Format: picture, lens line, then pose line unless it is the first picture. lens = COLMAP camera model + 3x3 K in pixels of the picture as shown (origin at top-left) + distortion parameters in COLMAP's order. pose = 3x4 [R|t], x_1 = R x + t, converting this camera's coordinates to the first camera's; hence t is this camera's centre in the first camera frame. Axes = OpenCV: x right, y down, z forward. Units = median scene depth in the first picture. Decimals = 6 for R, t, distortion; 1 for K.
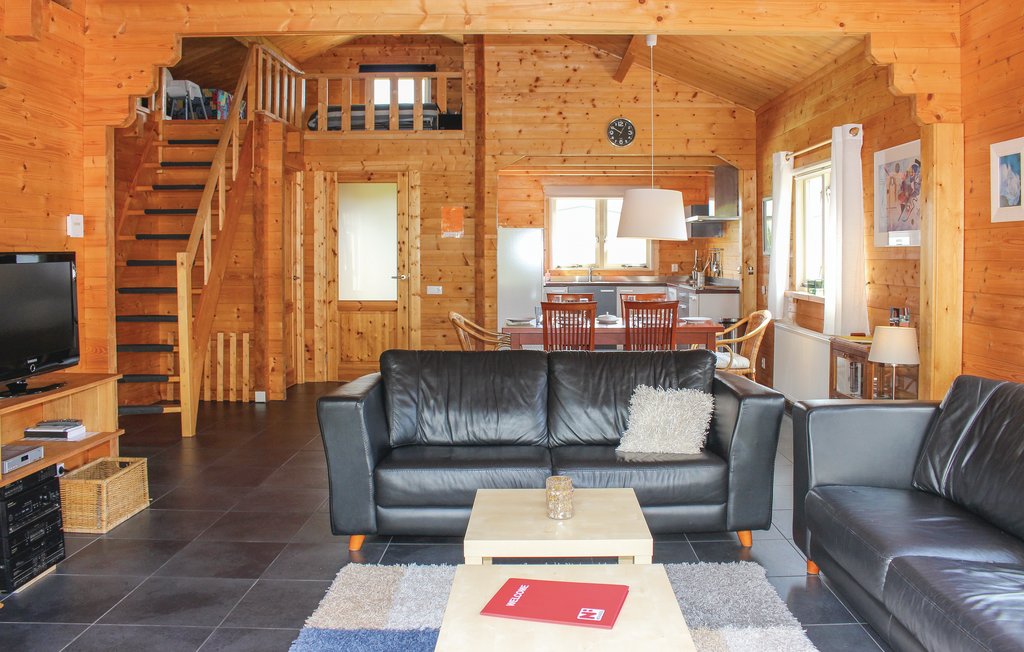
lens RADIAL K [[885.6, 0, 511.9], [0, 885.6, 285.6], [0, 0, 1]] dist [-0.019046, -0.007025]
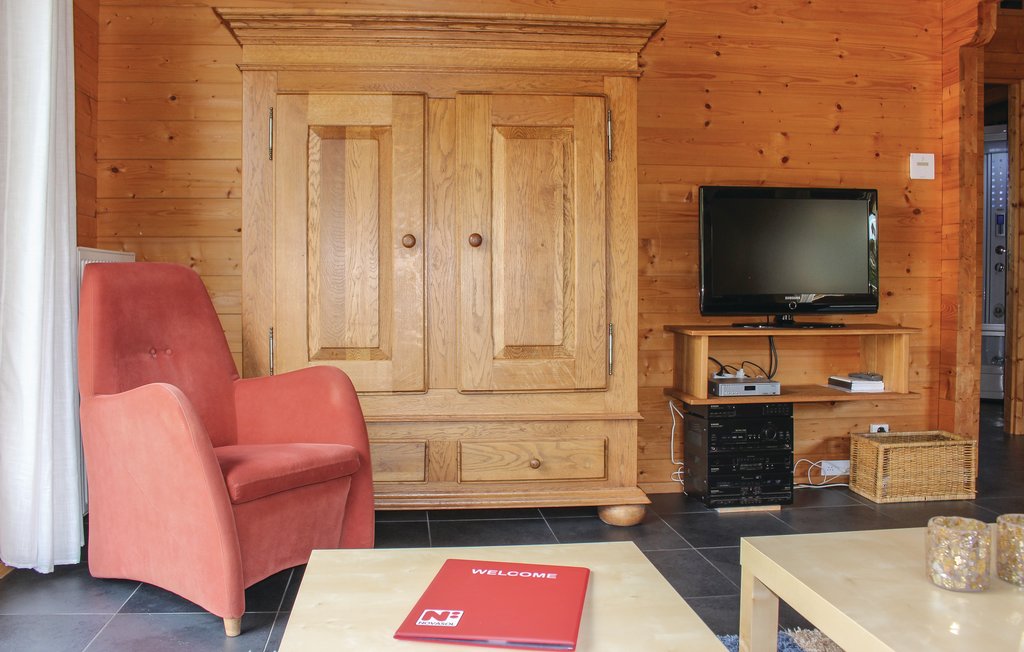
lens RADIAL K [[885.6, 0, 511.9], [0, 885.6, 285.6], [0, 0, 1]] dist [-0.019046, -0.007025]
pose [[0.160775, 0.006689, -0.986968, 0.345996], [-0.045716, 0.998954, -0.000677, 0.078085], [0.985932, 0.045229, 0.160913, 0.475455]]
